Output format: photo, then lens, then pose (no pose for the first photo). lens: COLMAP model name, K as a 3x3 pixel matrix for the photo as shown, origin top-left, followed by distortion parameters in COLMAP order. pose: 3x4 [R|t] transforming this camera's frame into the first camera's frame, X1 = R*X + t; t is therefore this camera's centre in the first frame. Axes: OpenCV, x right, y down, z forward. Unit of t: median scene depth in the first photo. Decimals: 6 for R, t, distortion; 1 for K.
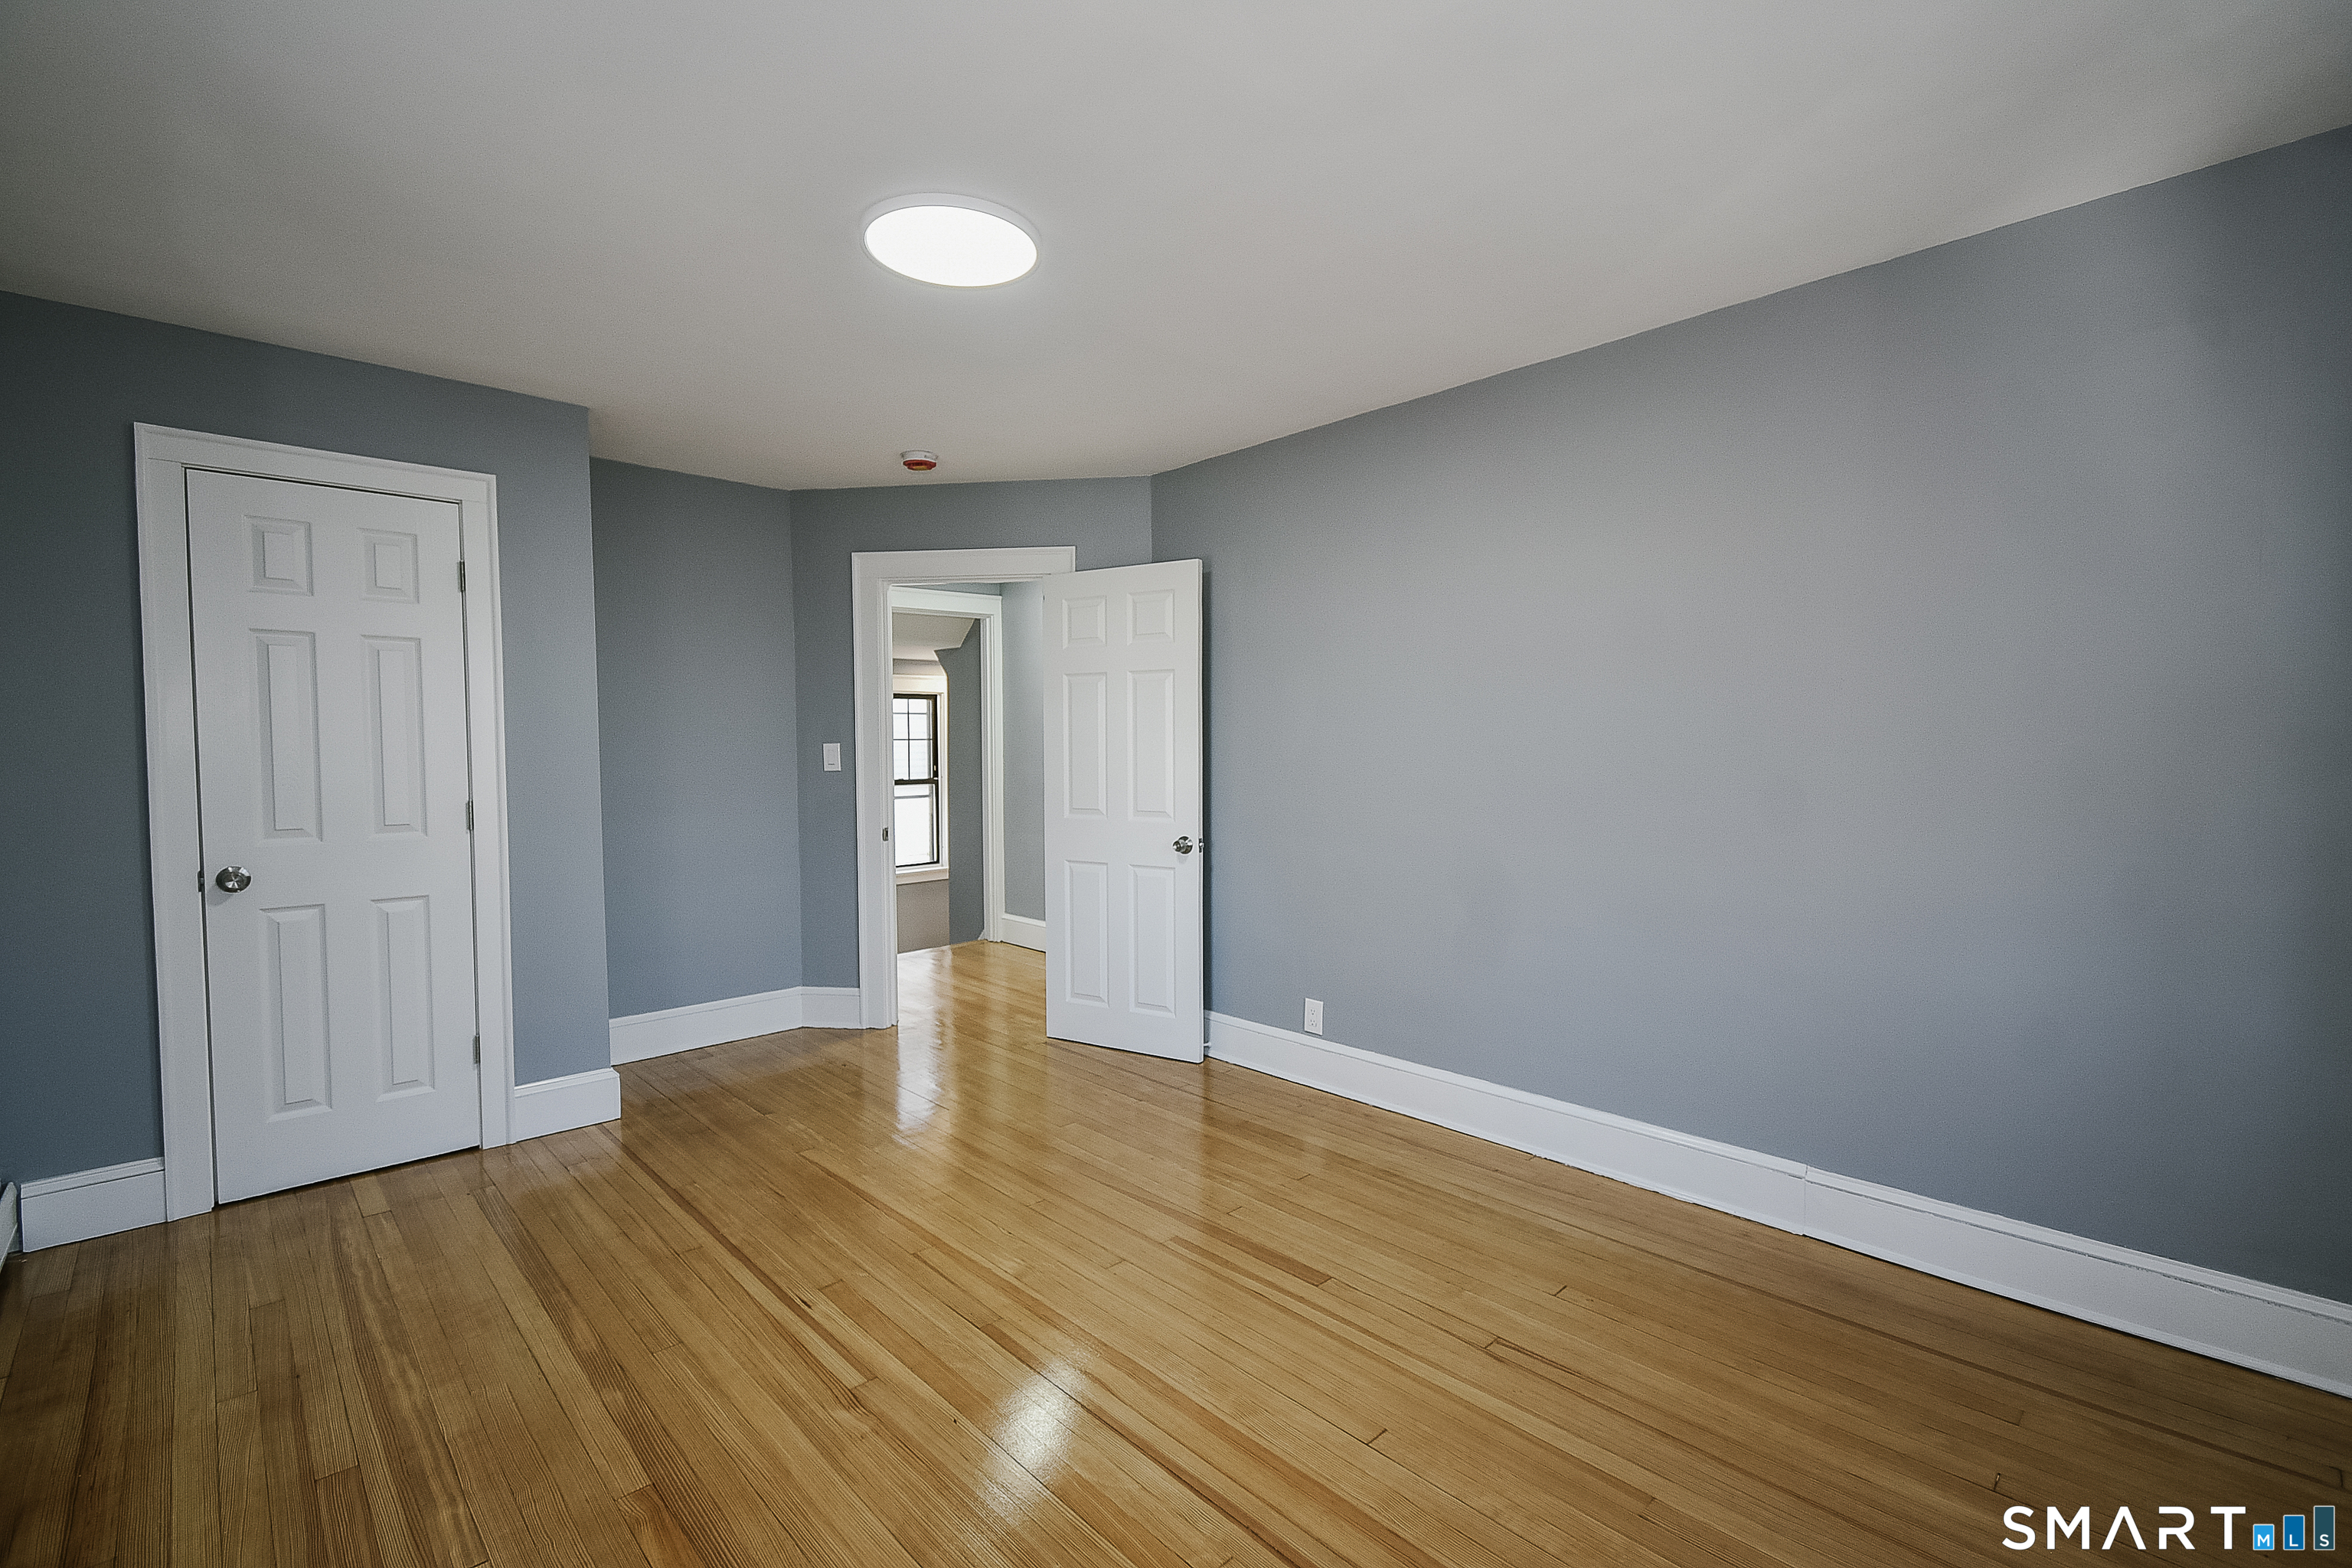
lens RADIAL K [[1041.1, 0, 1176.0], [0, 1041.1, 784.0], [0, 0, 1]] dist [-0.000148, -0.000803]
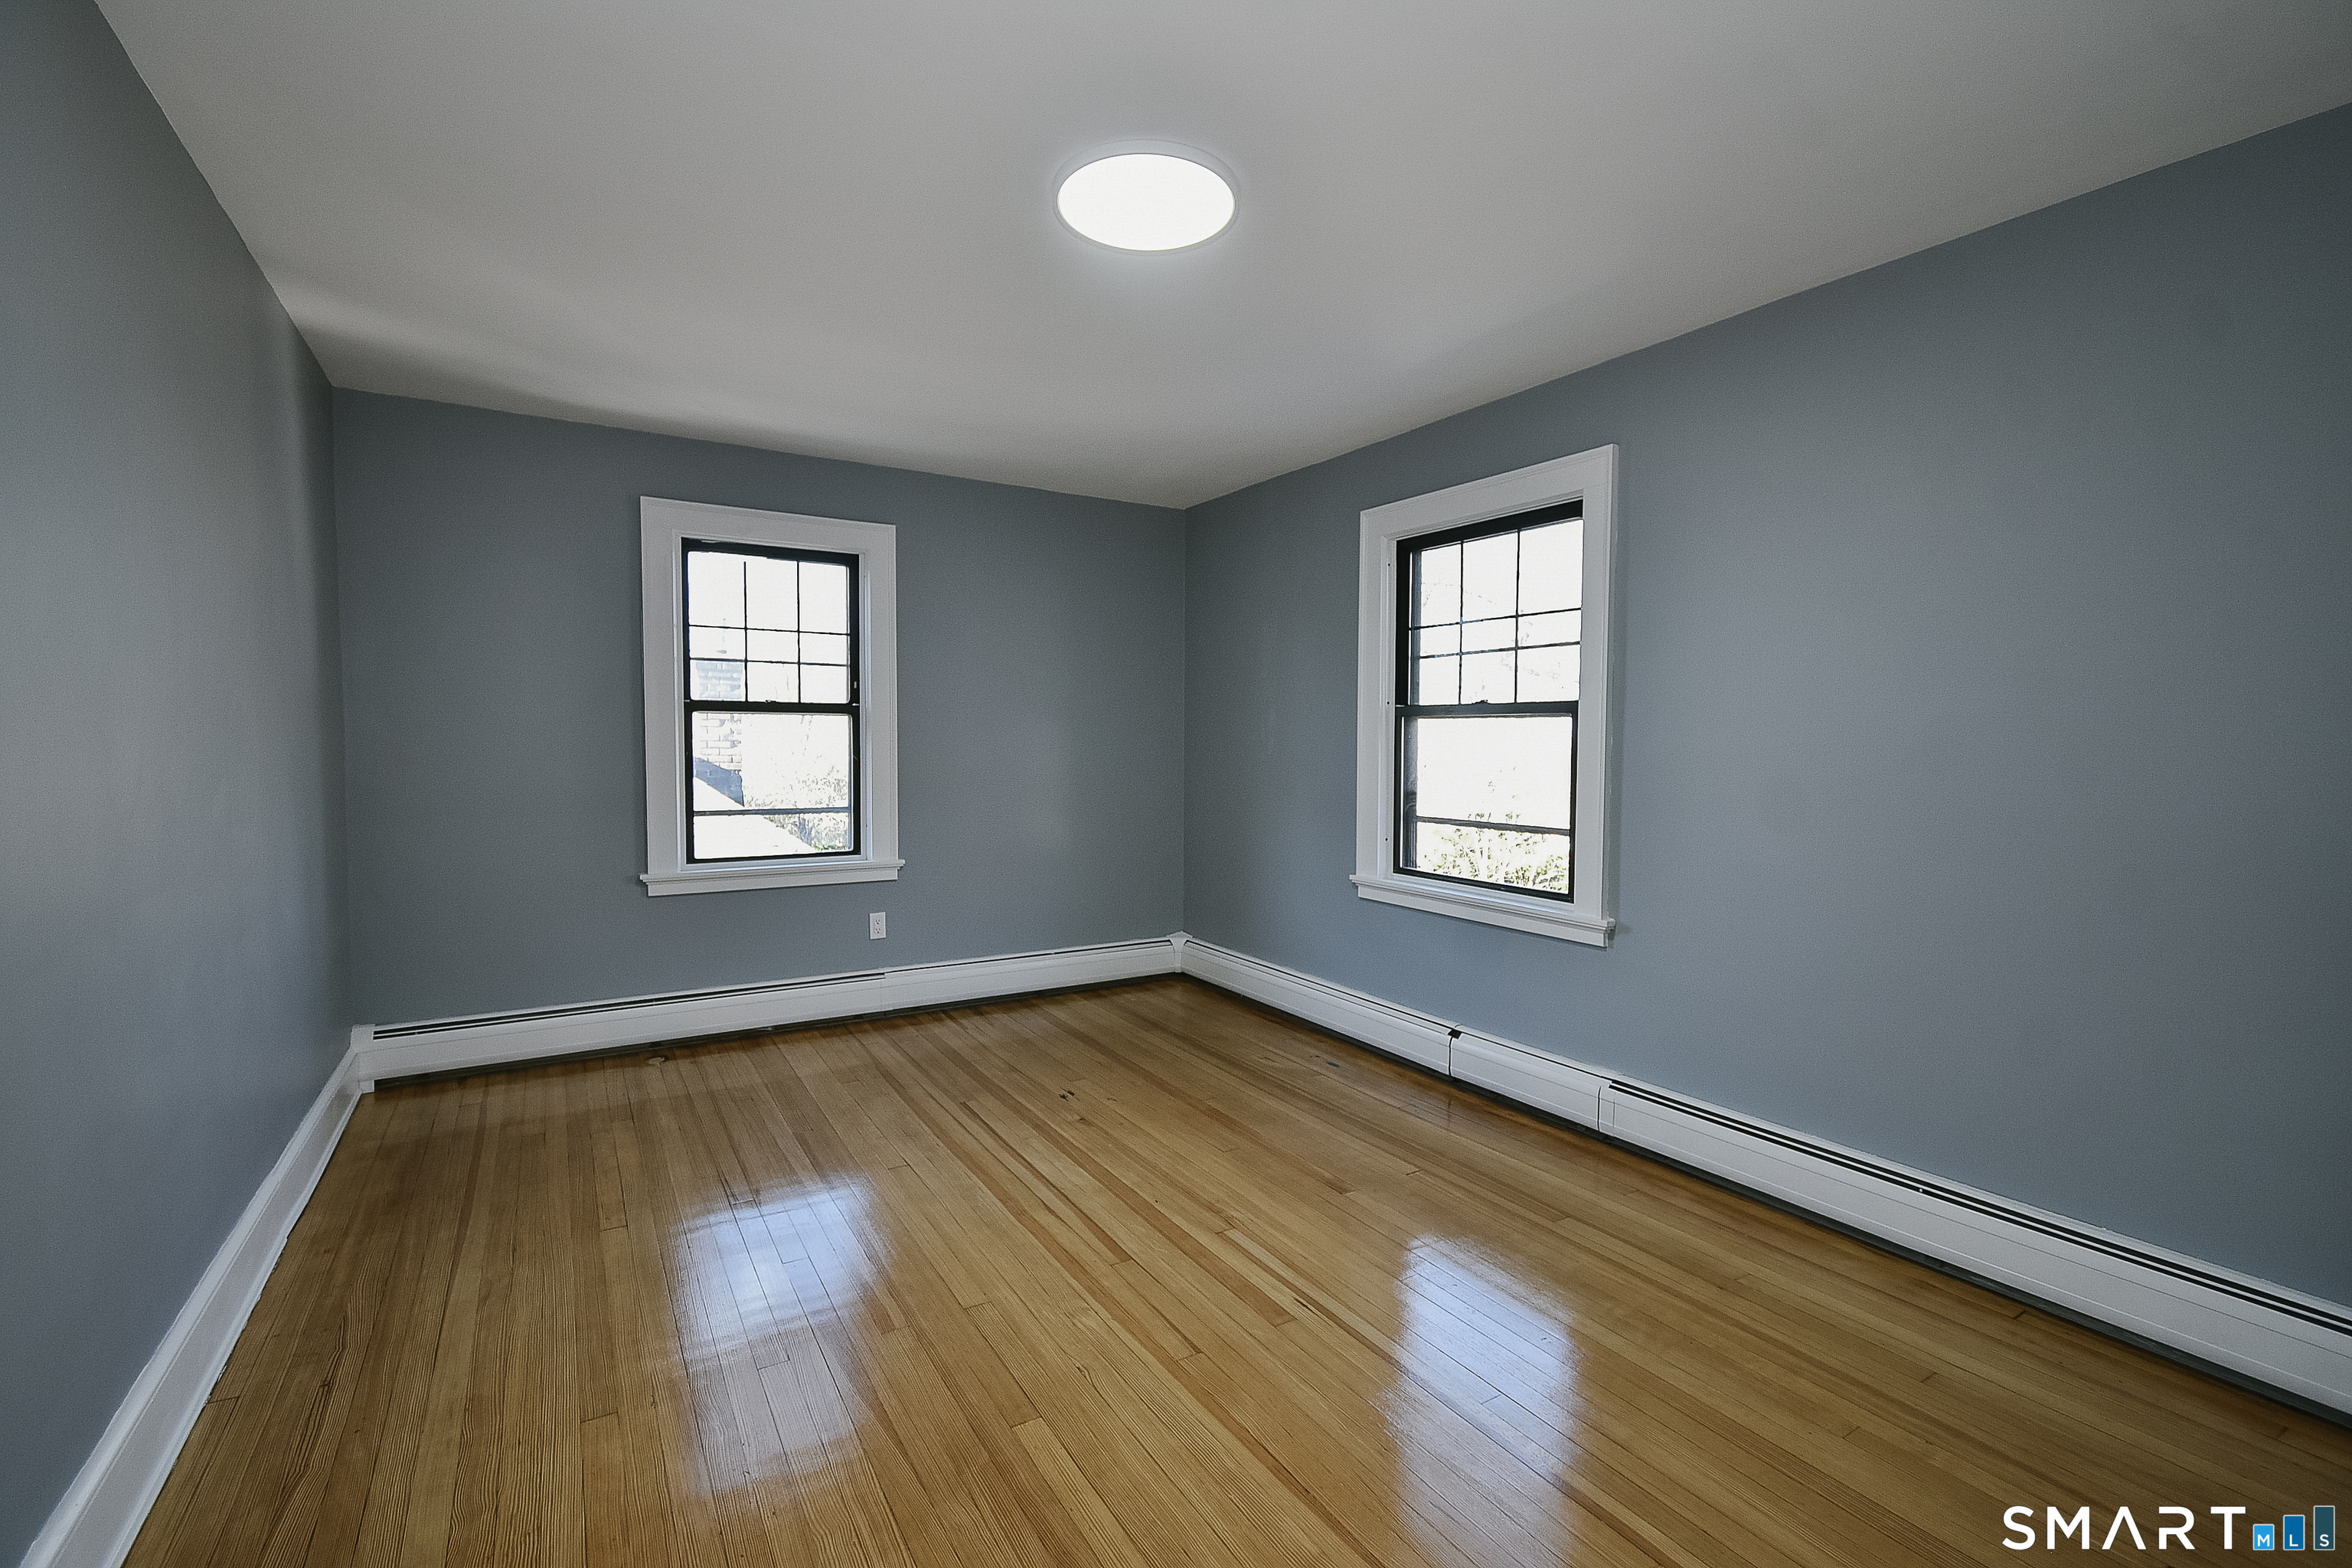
lens RADIAL K [[1041.1, 0, 1176.0], [0, 1041.1, 784.0], [0, 0, 1]] dist [-0.000148, -0.000803]
pose [[-0.977779, -0.008631, 0.209462, -0.455378], [0.009787, 0.996183, 0.086733, -0.072055], [-0.209411, 0.086856, -0.973963, 1.996000]]
